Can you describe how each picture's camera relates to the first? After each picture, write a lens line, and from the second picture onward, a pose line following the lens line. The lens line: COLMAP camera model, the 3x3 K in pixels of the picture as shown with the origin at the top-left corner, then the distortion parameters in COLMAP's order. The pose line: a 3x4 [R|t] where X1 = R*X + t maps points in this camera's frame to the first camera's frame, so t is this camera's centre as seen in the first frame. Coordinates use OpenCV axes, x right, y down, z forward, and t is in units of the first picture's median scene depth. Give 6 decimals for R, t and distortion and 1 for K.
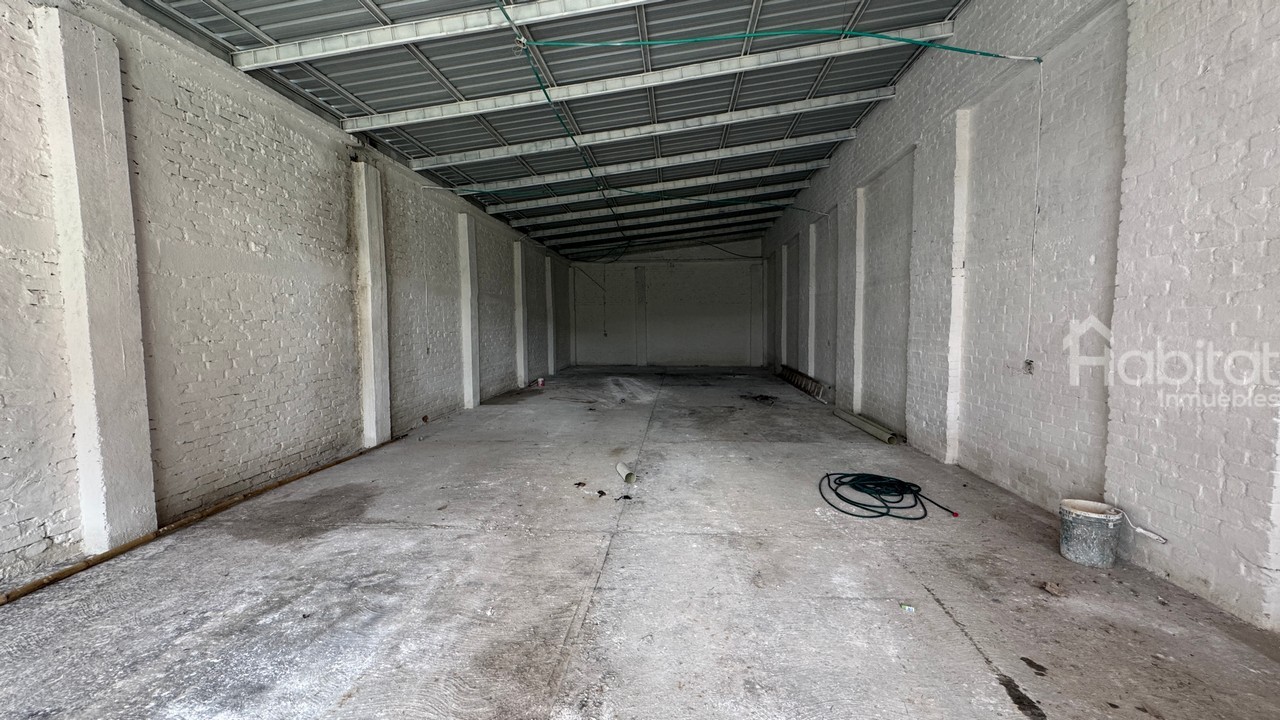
lens RADIAL K [[509.6, 0, 641.3], [0, 509.6, 358.3], [0, 0, 1]] dist [-0.001466, 0.000322]
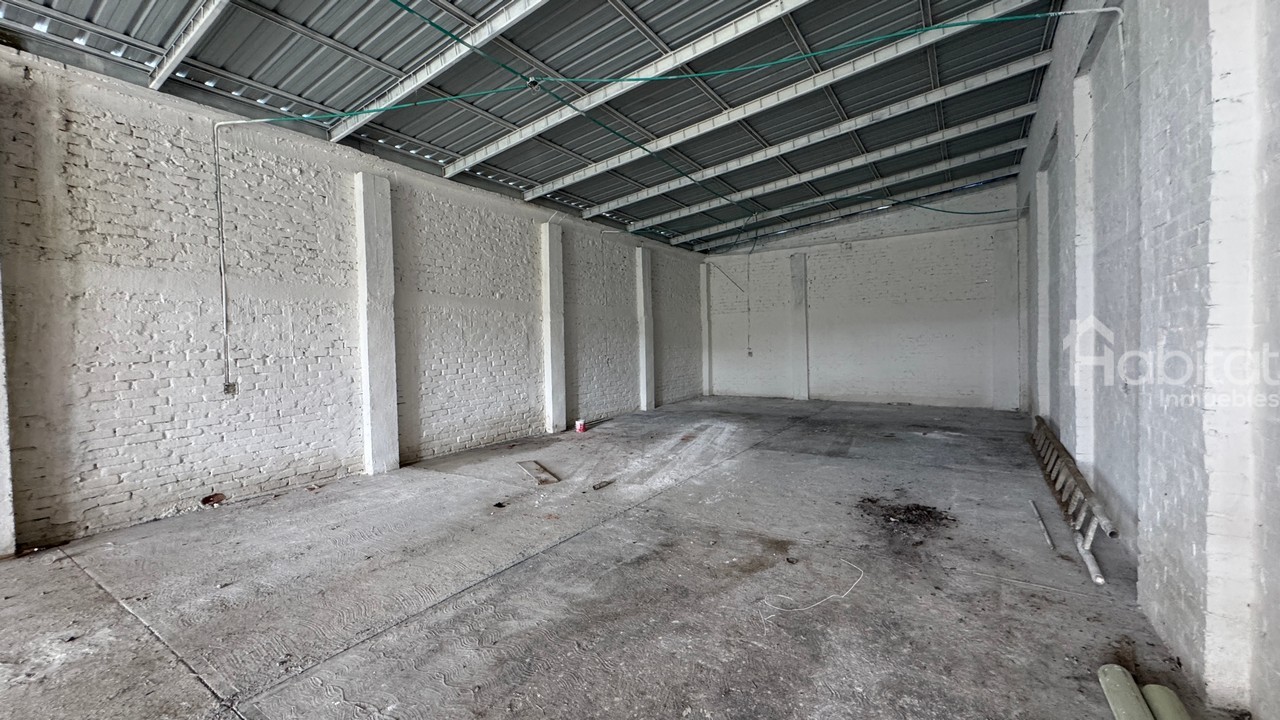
lens RADIAL K [[509.6, 0, 641.3], [0, 509.6, 358.3], [0, 0, 1]] dist [-0.001466, 0.000322]
pose [[0.877730, -0.000172, -0.479156, 0.143505], [-0.015187, 0.999488, -0.028178, -0.018366], [0.478915, 0.032010, 0.877278, 0.318041]]
